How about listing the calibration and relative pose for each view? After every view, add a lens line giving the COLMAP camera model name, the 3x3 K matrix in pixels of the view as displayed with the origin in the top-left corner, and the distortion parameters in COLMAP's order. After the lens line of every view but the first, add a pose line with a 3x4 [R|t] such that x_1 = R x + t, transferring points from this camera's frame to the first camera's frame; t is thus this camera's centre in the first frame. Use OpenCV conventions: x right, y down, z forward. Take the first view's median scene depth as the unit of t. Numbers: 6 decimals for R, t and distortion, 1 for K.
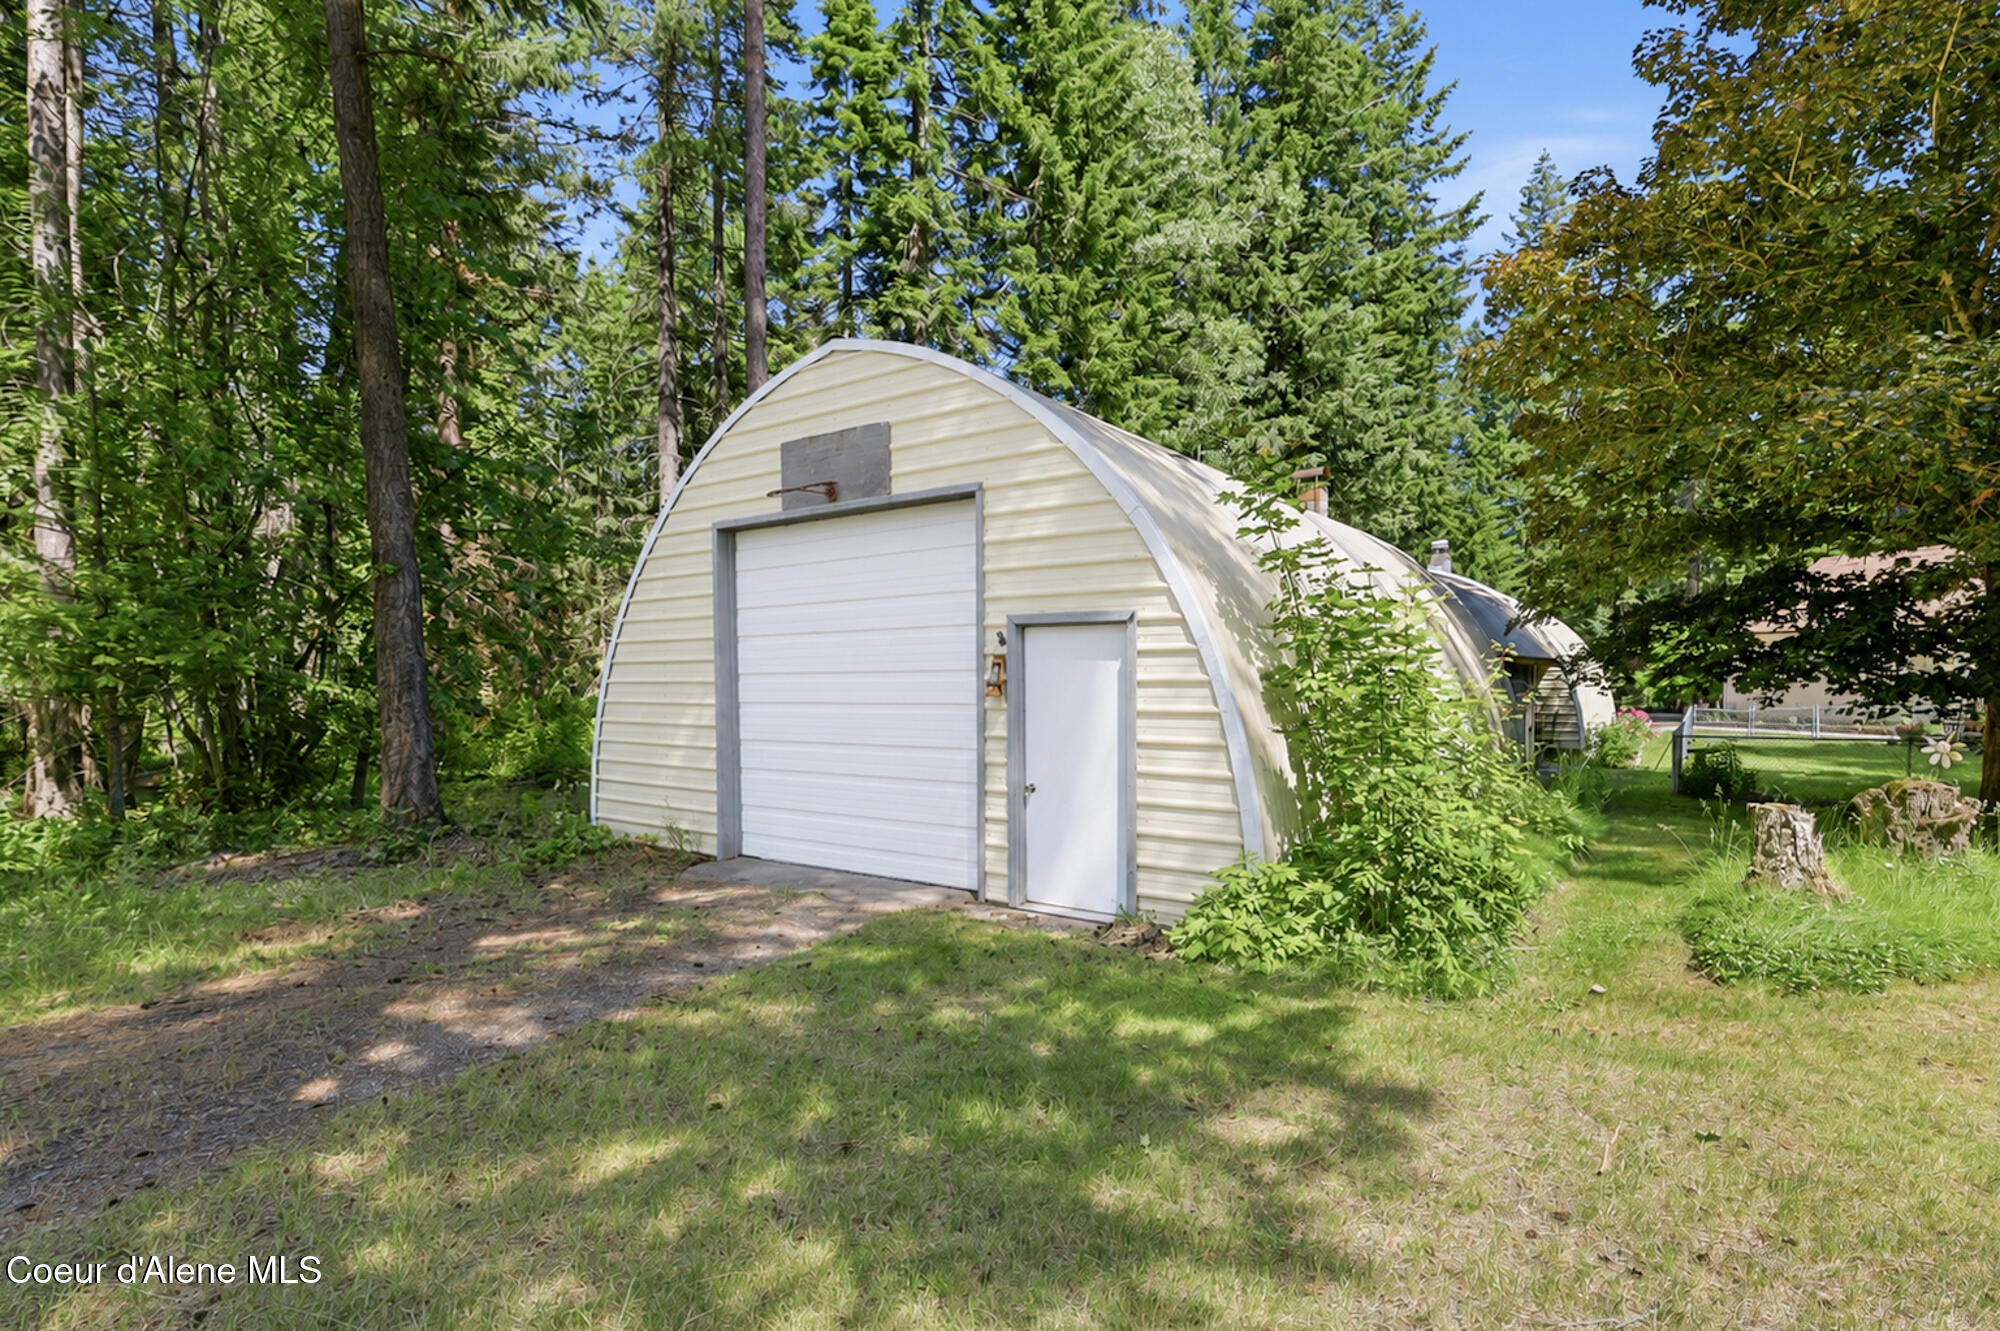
lens RADIAL K [[912.5, 0, 1003.2], [0, 912.5, 684.0], [0, 0, 1]] dist [-0.005484, -0.000204]
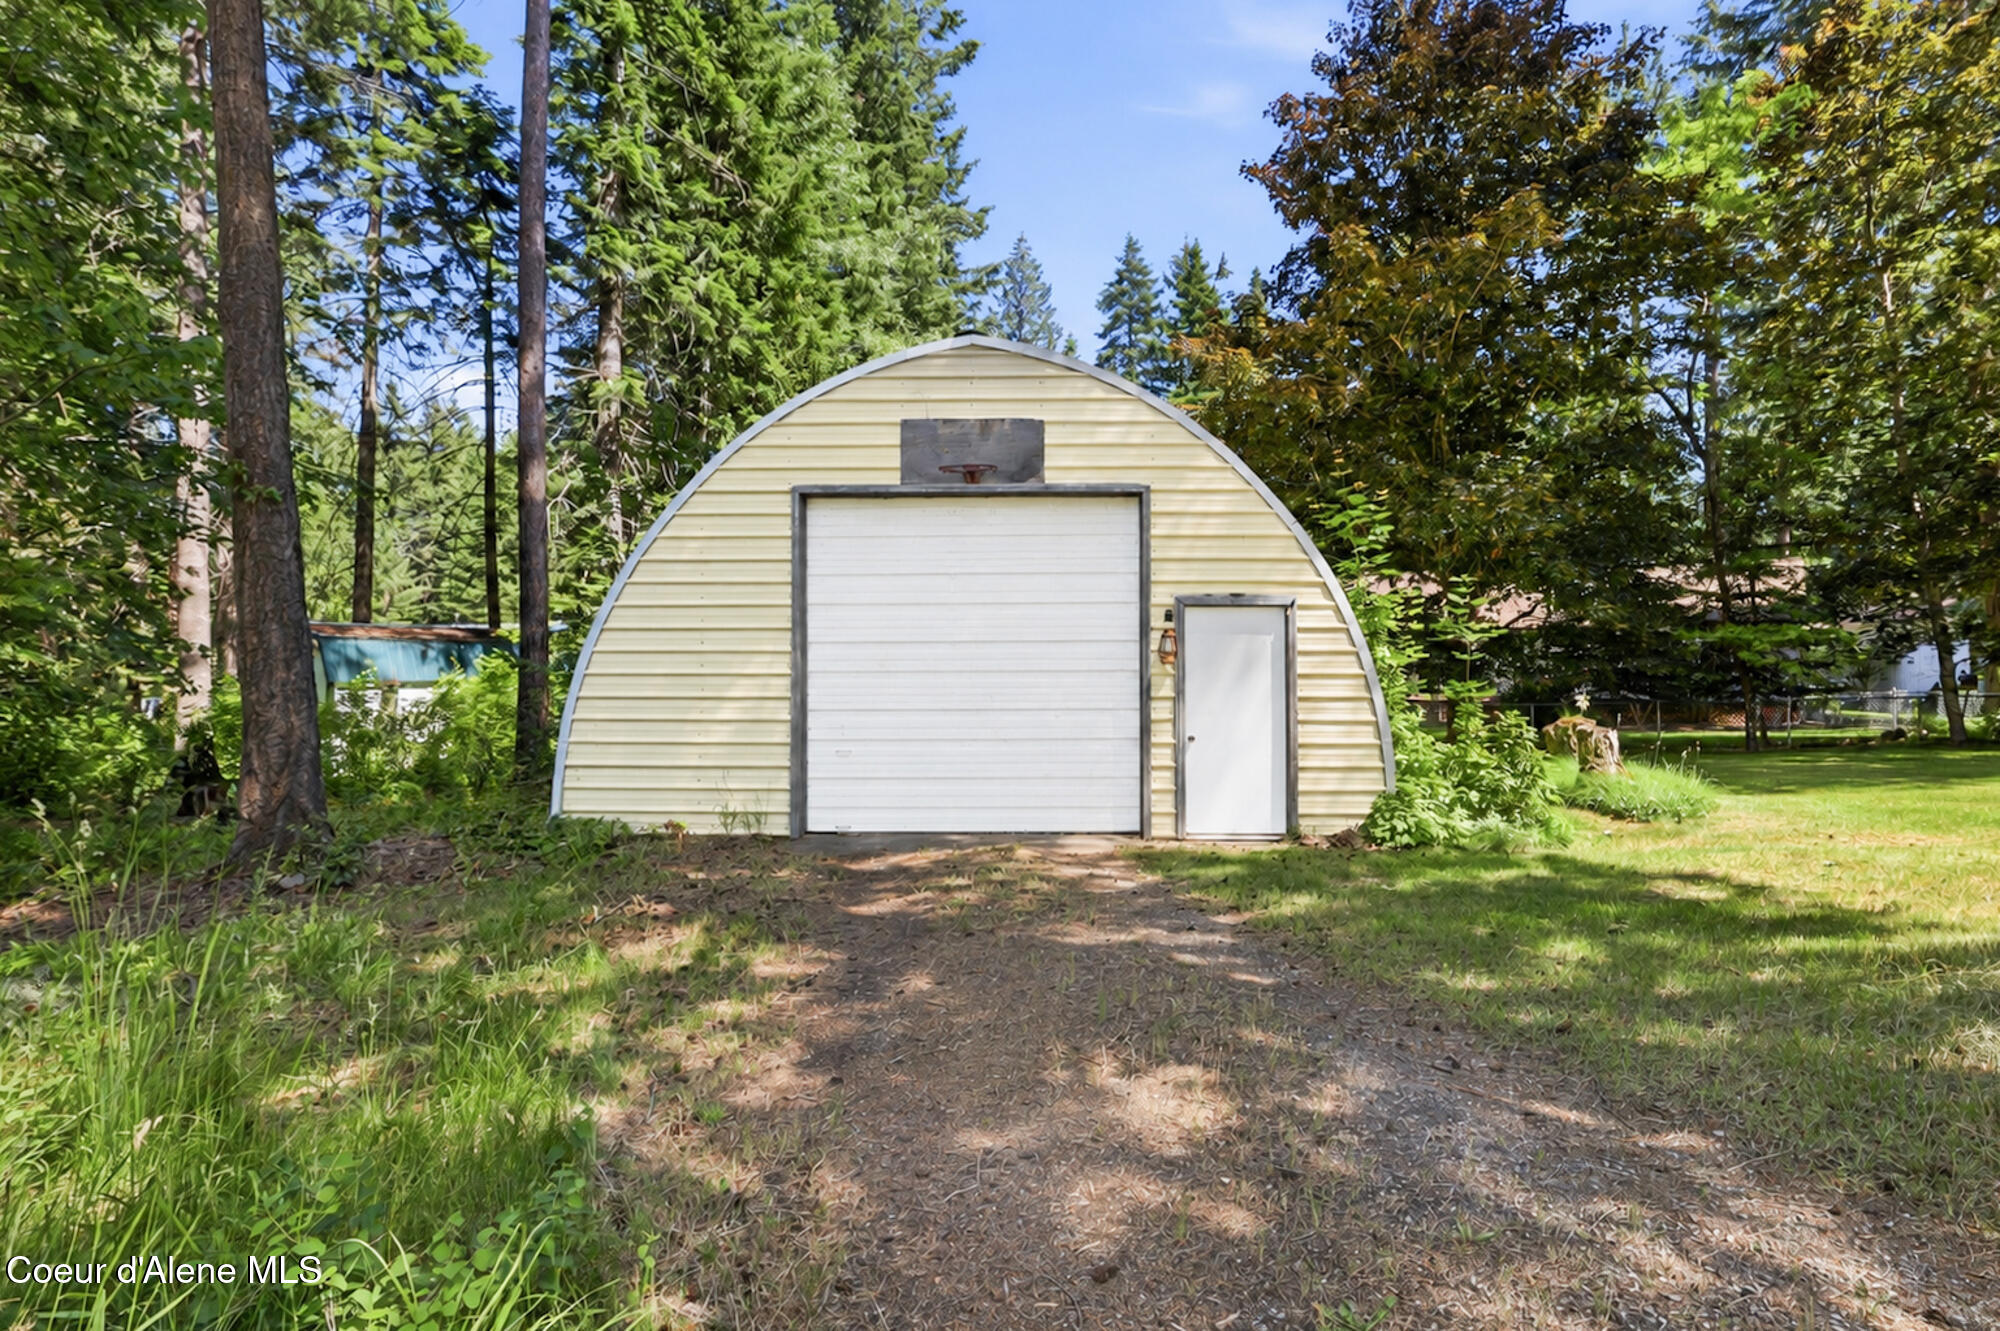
lens RADIAL K [[912.5, 0, 1005.8], [0, 912.5, 652.8], [0, 0, 1]] dist [-0.005484, -0.000204]
pose [[0.853218, 0.017603, 0.521257, -0.790931], [-0.001046, 0.999486, -0.032041, 0.037265], [-0.521553, 0.026793, 0.852798, 0.084542]]
